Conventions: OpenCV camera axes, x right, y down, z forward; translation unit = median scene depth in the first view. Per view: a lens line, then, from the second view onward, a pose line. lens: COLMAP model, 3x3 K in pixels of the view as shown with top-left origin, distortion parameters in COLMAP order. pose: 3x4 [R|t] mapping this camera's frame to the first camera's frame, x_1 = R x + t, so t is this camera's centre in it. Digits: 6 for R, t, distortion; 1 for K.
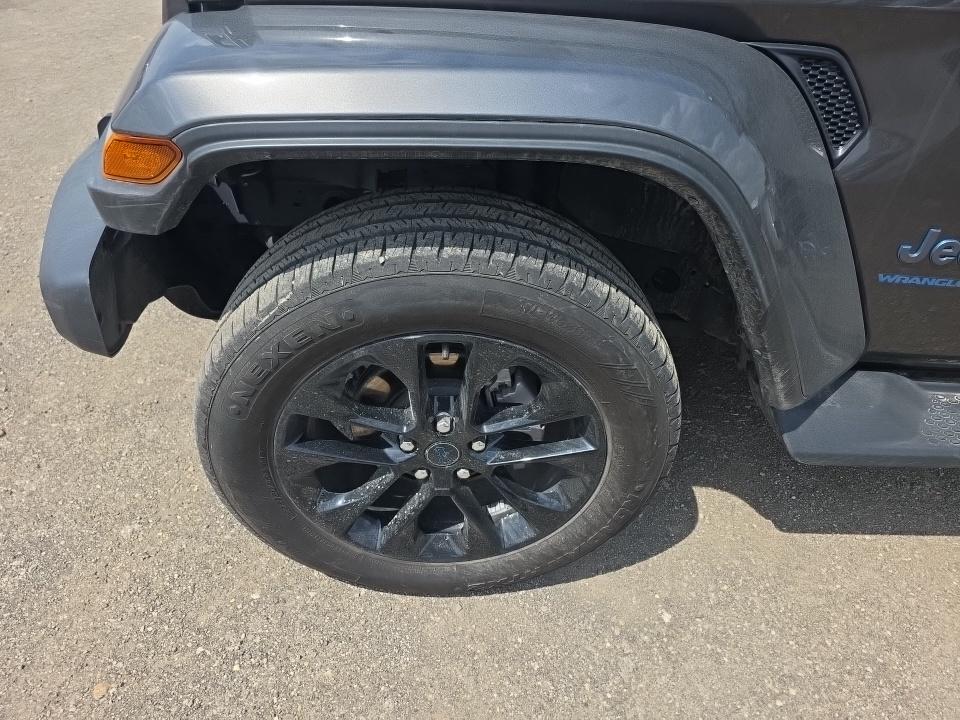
lens RADIAL K [[639.4, 0, 476.8], [0, 639.4, 362.3], [0, 0, 1]] dist [0.074778, -0.070191]
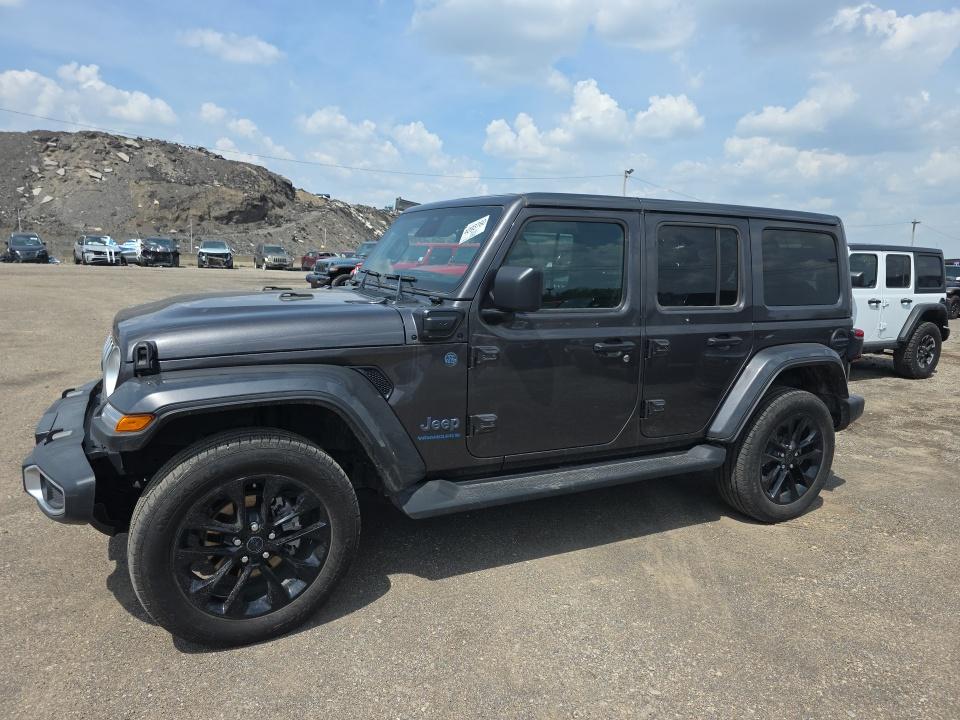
lens RADIAL K [[639.4, 0, 476.8], [0, 639.4, 362.3], [0, 0, 1]] dist [0.074778, -0.070191]
pose [[0.896951, -0.094659, 0.431877, -0.276090], [0.290300, 0.862845, -0.413794, 0.758435], [-0.333473, 0.496527, 0.801409, -1.348730]]
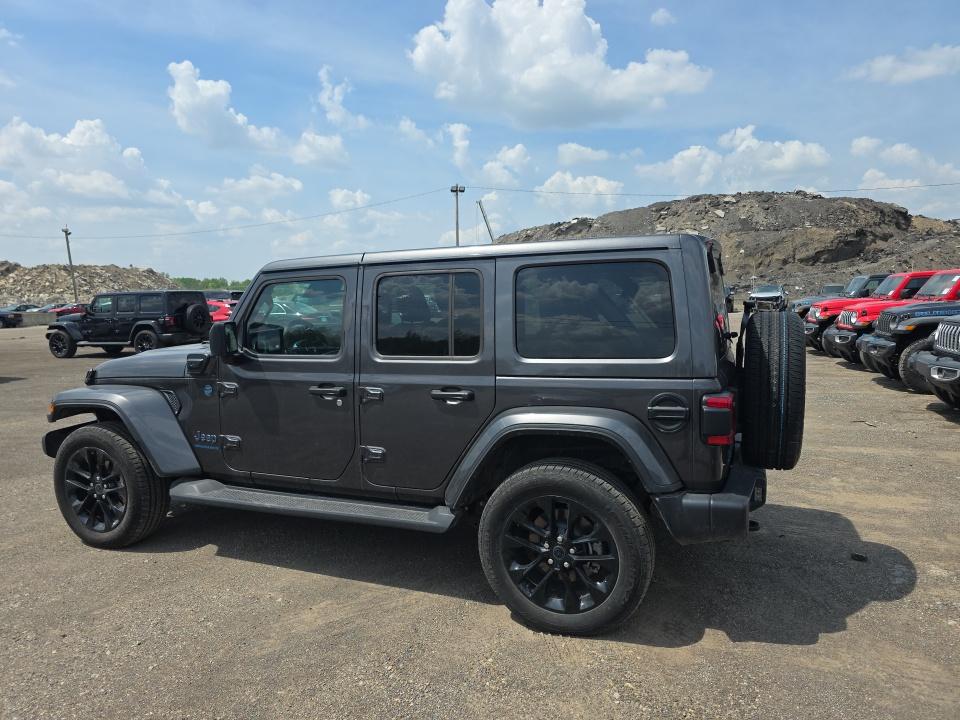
lens RADIAL K [[639.4, 0, 476.8], [0, 639.4, 362.3], [0, 0, 1]] dist [0.074778, -0.070191]
pose [[0.907609, -0.035826, -0.418284, 3.628982], [-0.203032, 0.834626, -0.512033, 1.046272], [0.367455, 0.549651, 0.750240, -1.463540]]
